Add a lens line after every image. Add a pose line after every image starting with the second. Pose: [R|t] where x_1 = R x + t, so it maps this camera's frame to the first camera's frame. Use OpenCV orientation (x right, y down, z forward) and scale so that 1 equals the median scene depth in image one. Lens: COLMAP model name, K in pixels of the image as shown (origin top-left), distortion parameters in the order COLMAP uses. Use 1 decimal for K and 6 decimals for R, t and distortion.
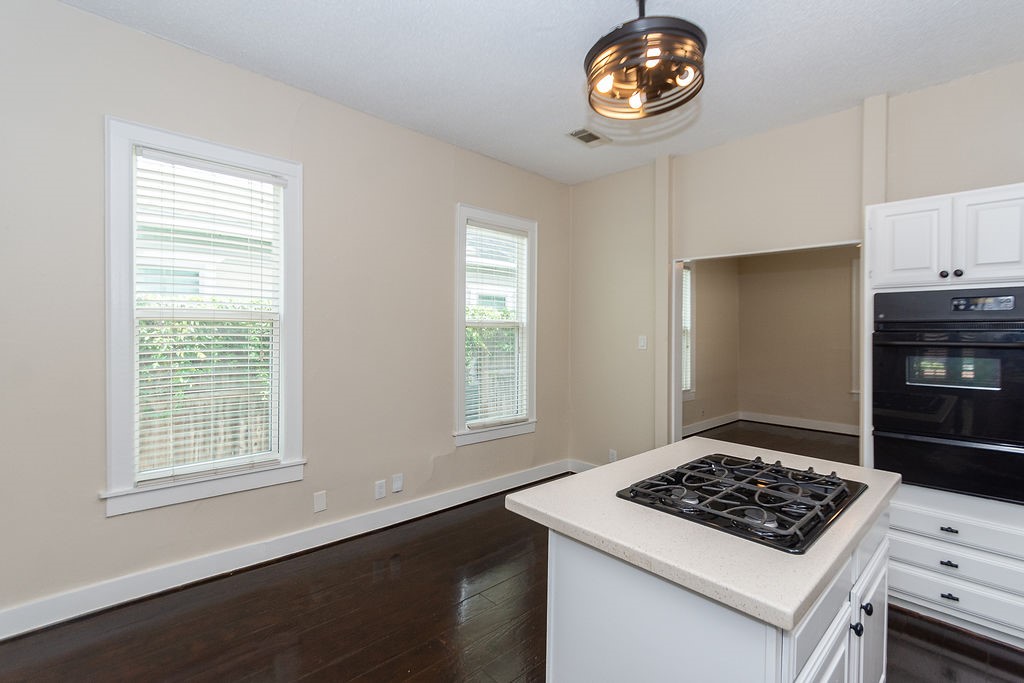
lens RADIAL K [[453.2, 0, 512.0], [0, 453.2, 341.5], [0, 0, 1]] dist [-0.001582, -0.000653]
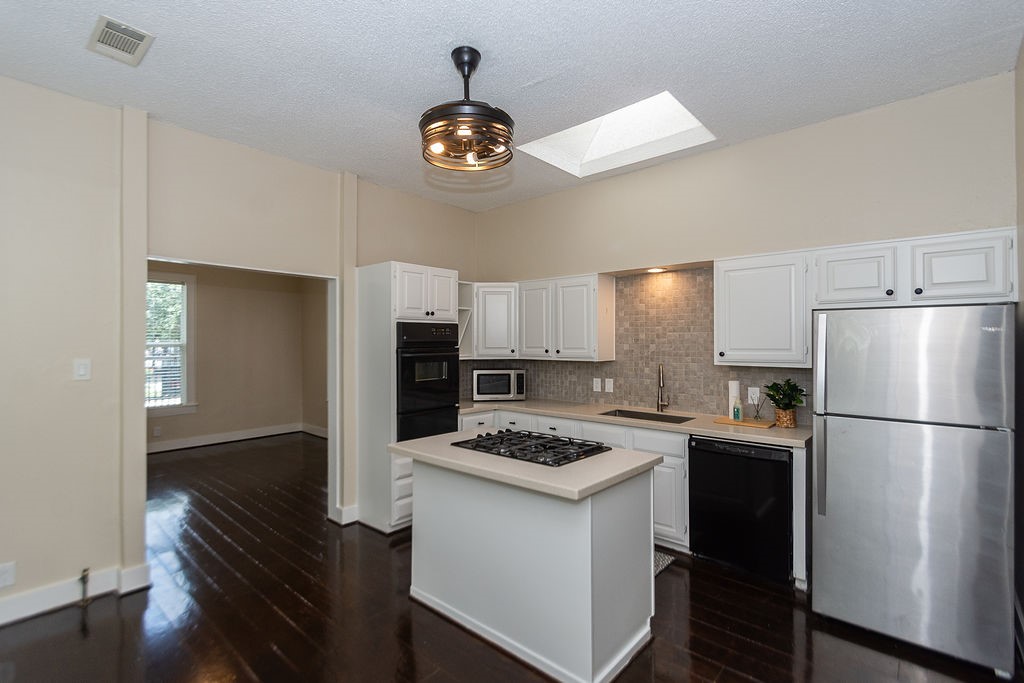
lens RADIAL K [[453.2, 0, 512.0], [0, 453.2, 341.5], [0, 0, 1]] dist [-0.001582, -0.000653]
pose [[-0.086811, -0.002498, 0.996222, -0.768740], [0.031567, 0.999488, 0.005257, -0.041811], [-0.995725, 0.031904, -0.086688, 0.824614]]
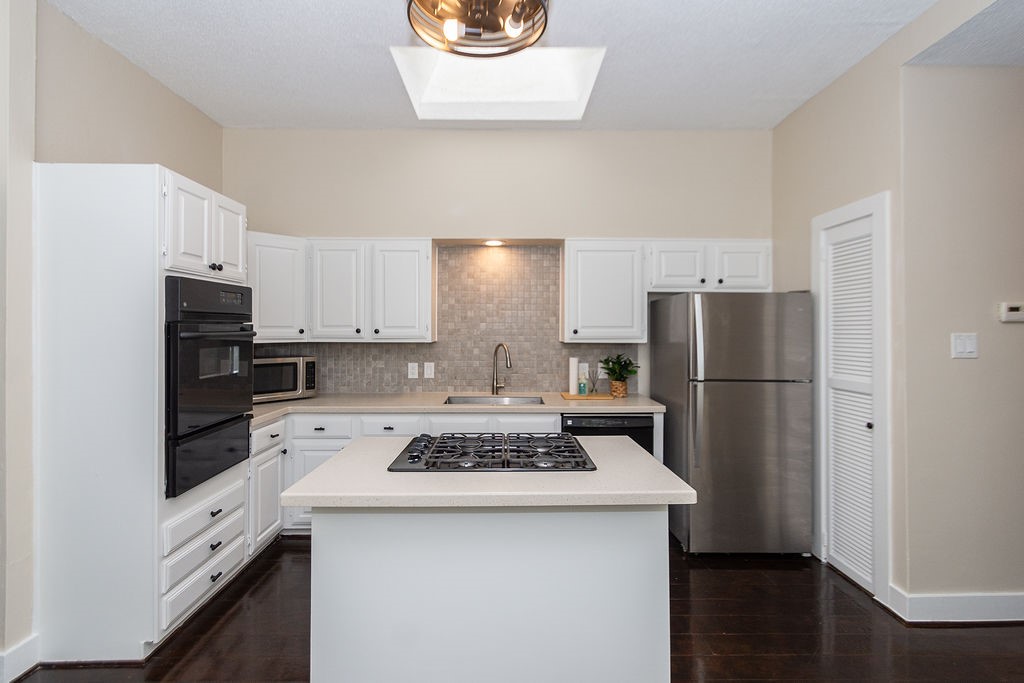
lens RADIAL K [[463.3, 0, 507.5], [0, 463.3, 327.6], [0, 0, 1]] dist [0.000678, -0.000290]
pose [[-0.722061, -0.005269, 0.691809, -0.261994], [0.015097, 0.999613, 0.023371, -0.024419], [-0.691665, 0.027319, -0.721702, 1.288438]]
